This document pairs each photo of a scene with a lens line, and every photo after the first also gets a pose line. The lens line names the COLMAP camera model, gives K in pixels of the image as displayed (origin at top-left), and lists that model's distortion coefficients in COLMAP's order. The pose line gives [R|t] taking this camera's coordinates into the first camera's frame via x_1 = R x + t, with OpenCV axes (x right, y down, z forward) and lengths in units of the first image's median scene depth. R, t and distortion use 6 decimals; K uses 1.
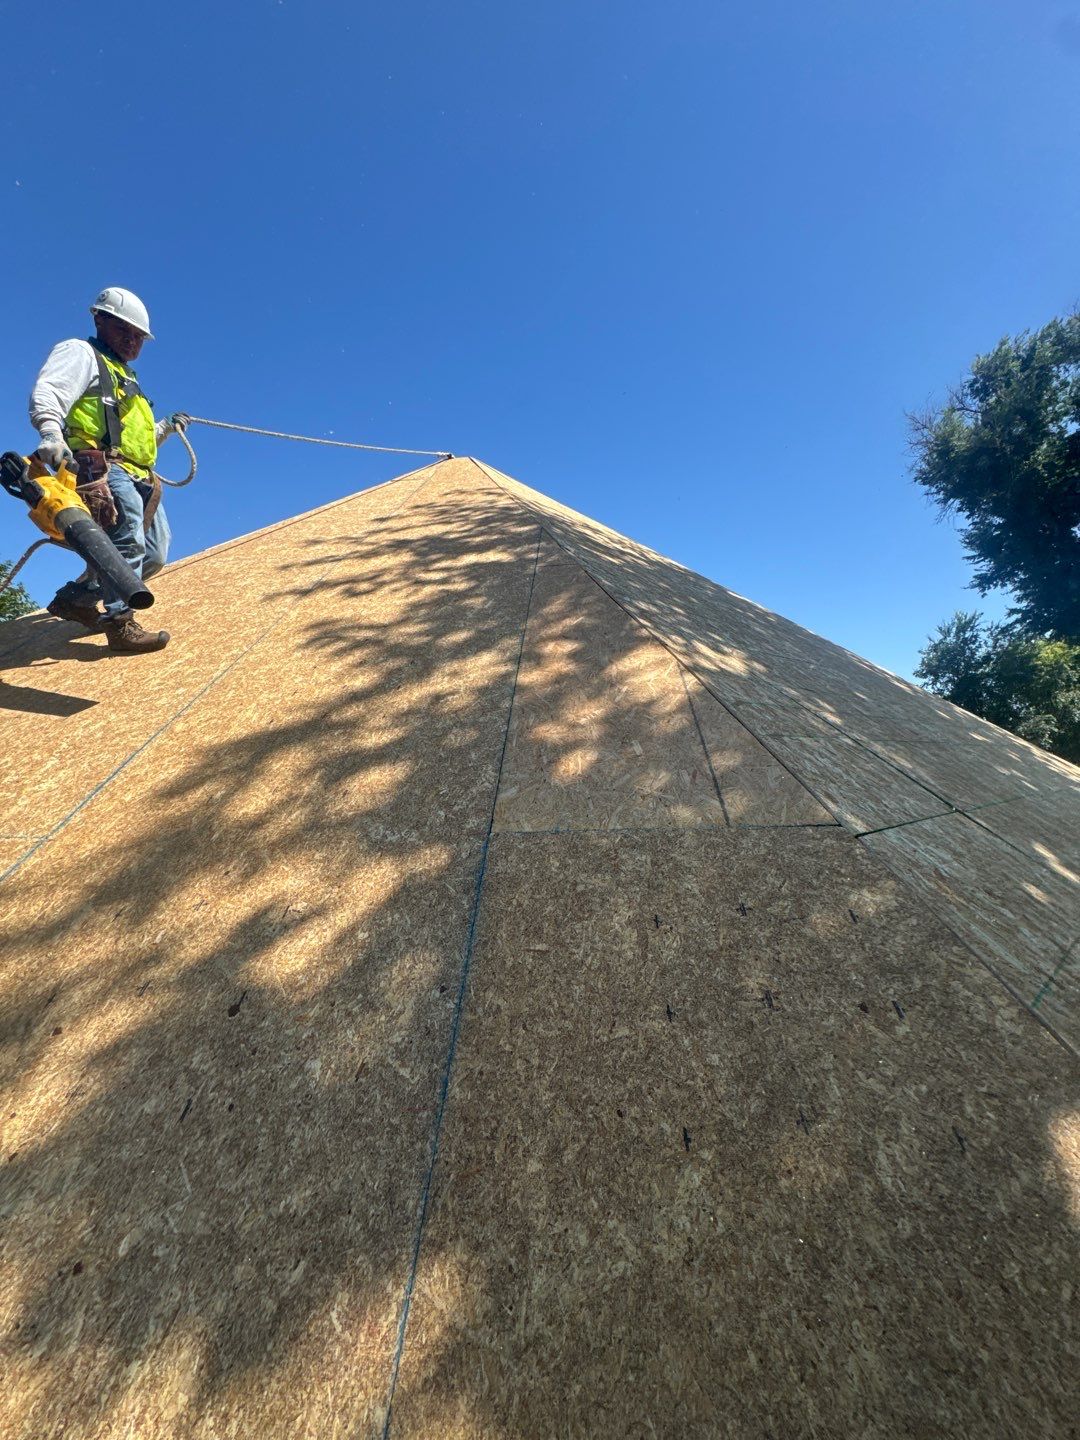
lens RADIAL K [[568.8, 0, 540.0], [0, 568.8, 720.0], [0, 0, 1]] dist [-0.000888, 0.000136]
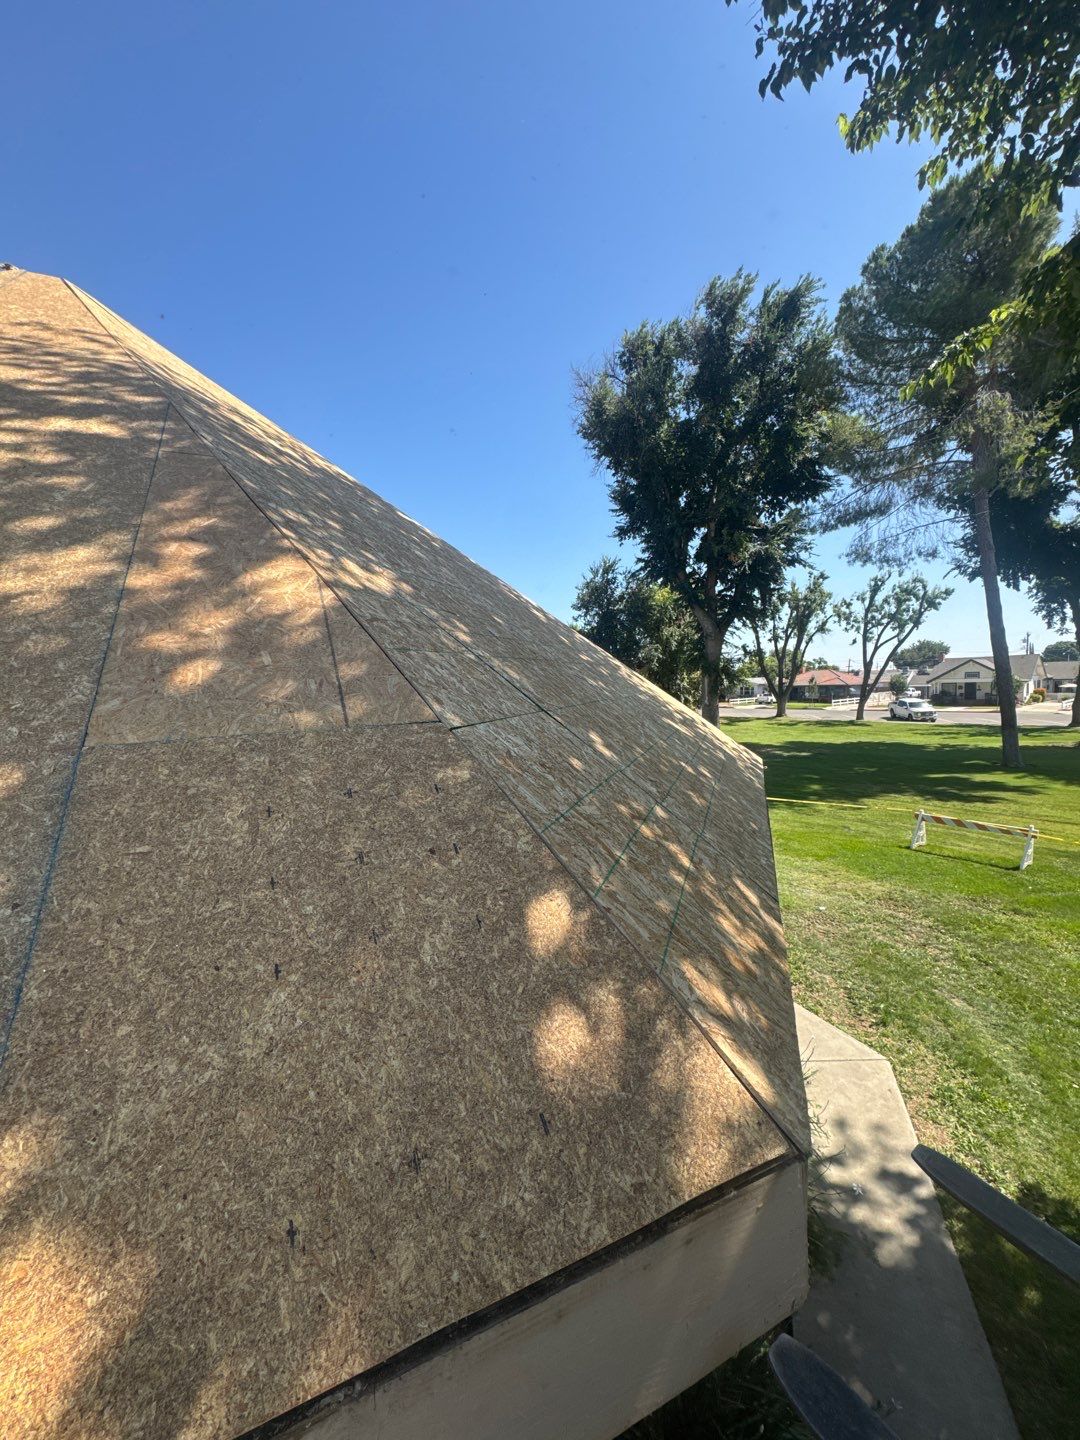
lens RADIAL K [[568.8, 0, 540.0], [0, 568.8, 720.0], [0, 0, 1]] dist [-0.000888, 0.000136]
pose [[0.864658, -0.042719, 0.500542, 0.098177], [-0.026240, 0.991177, 0.129921, 0.015823], [-0.501676, -0.125471, 0.855908, -0.166011]]
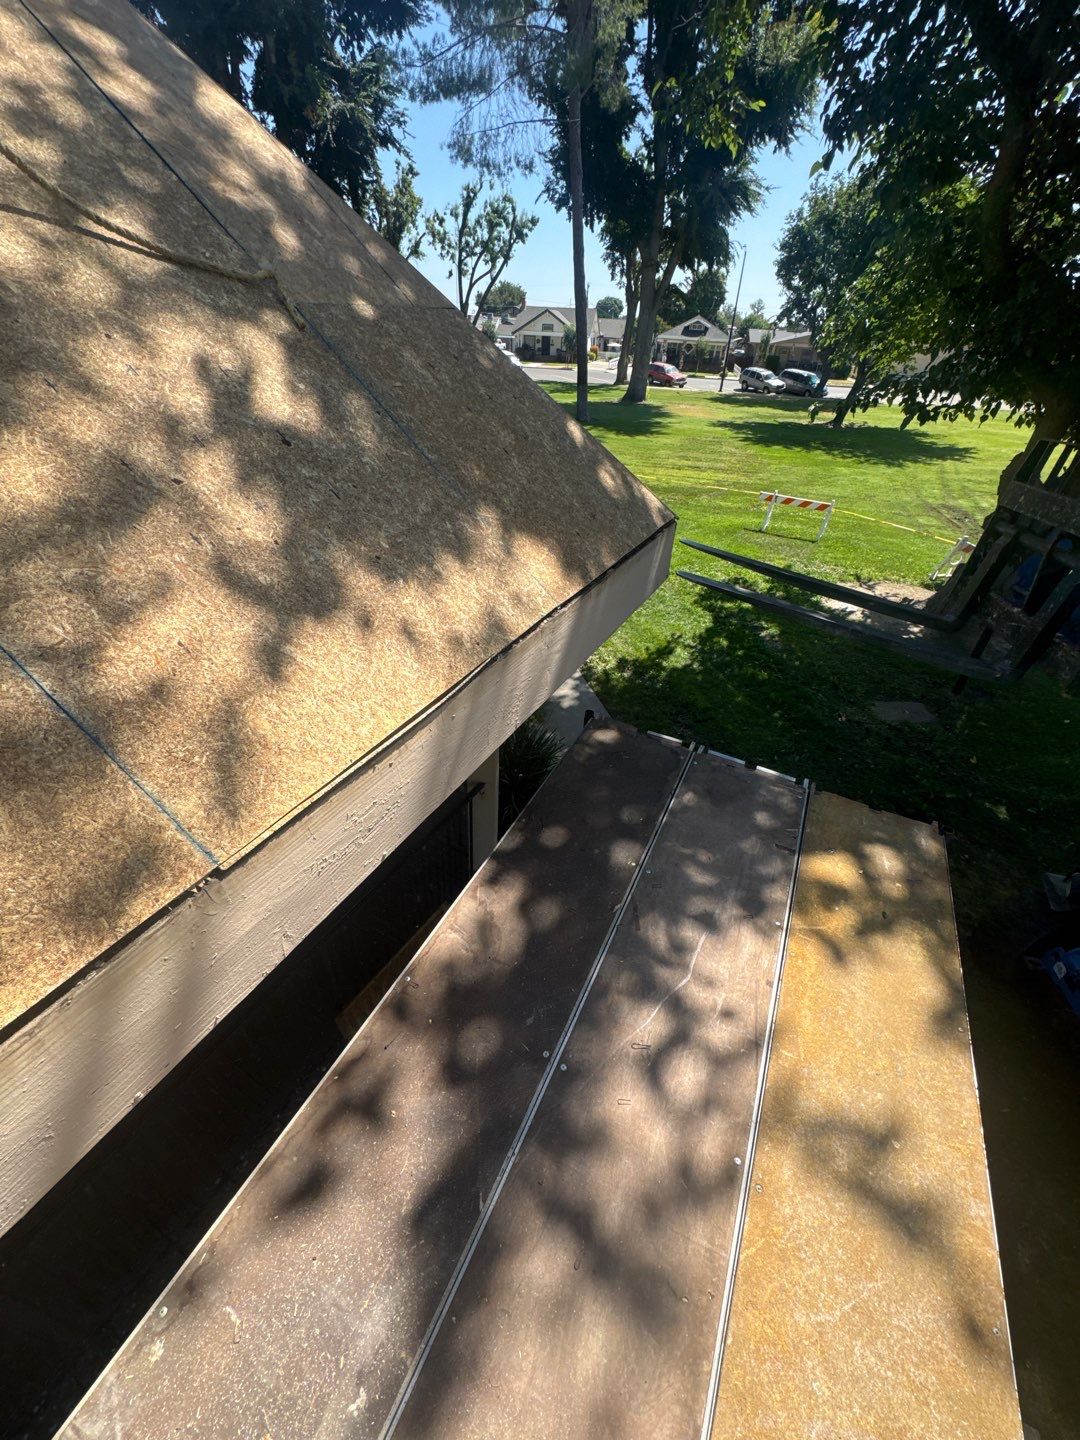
lens RADIAL K [[577.0, 0, 547.2], [0, 577.0, 722.1], [0, 0, 1]] dist [-0.000597, 0.000179]
pose [[0.374476, -0.501877, 0.779671, -1.449144], [-0.123354, 0.806416, 0.578340, 0.161307], [-0.918995, -0.312750, 0.240075, -0.064281]]
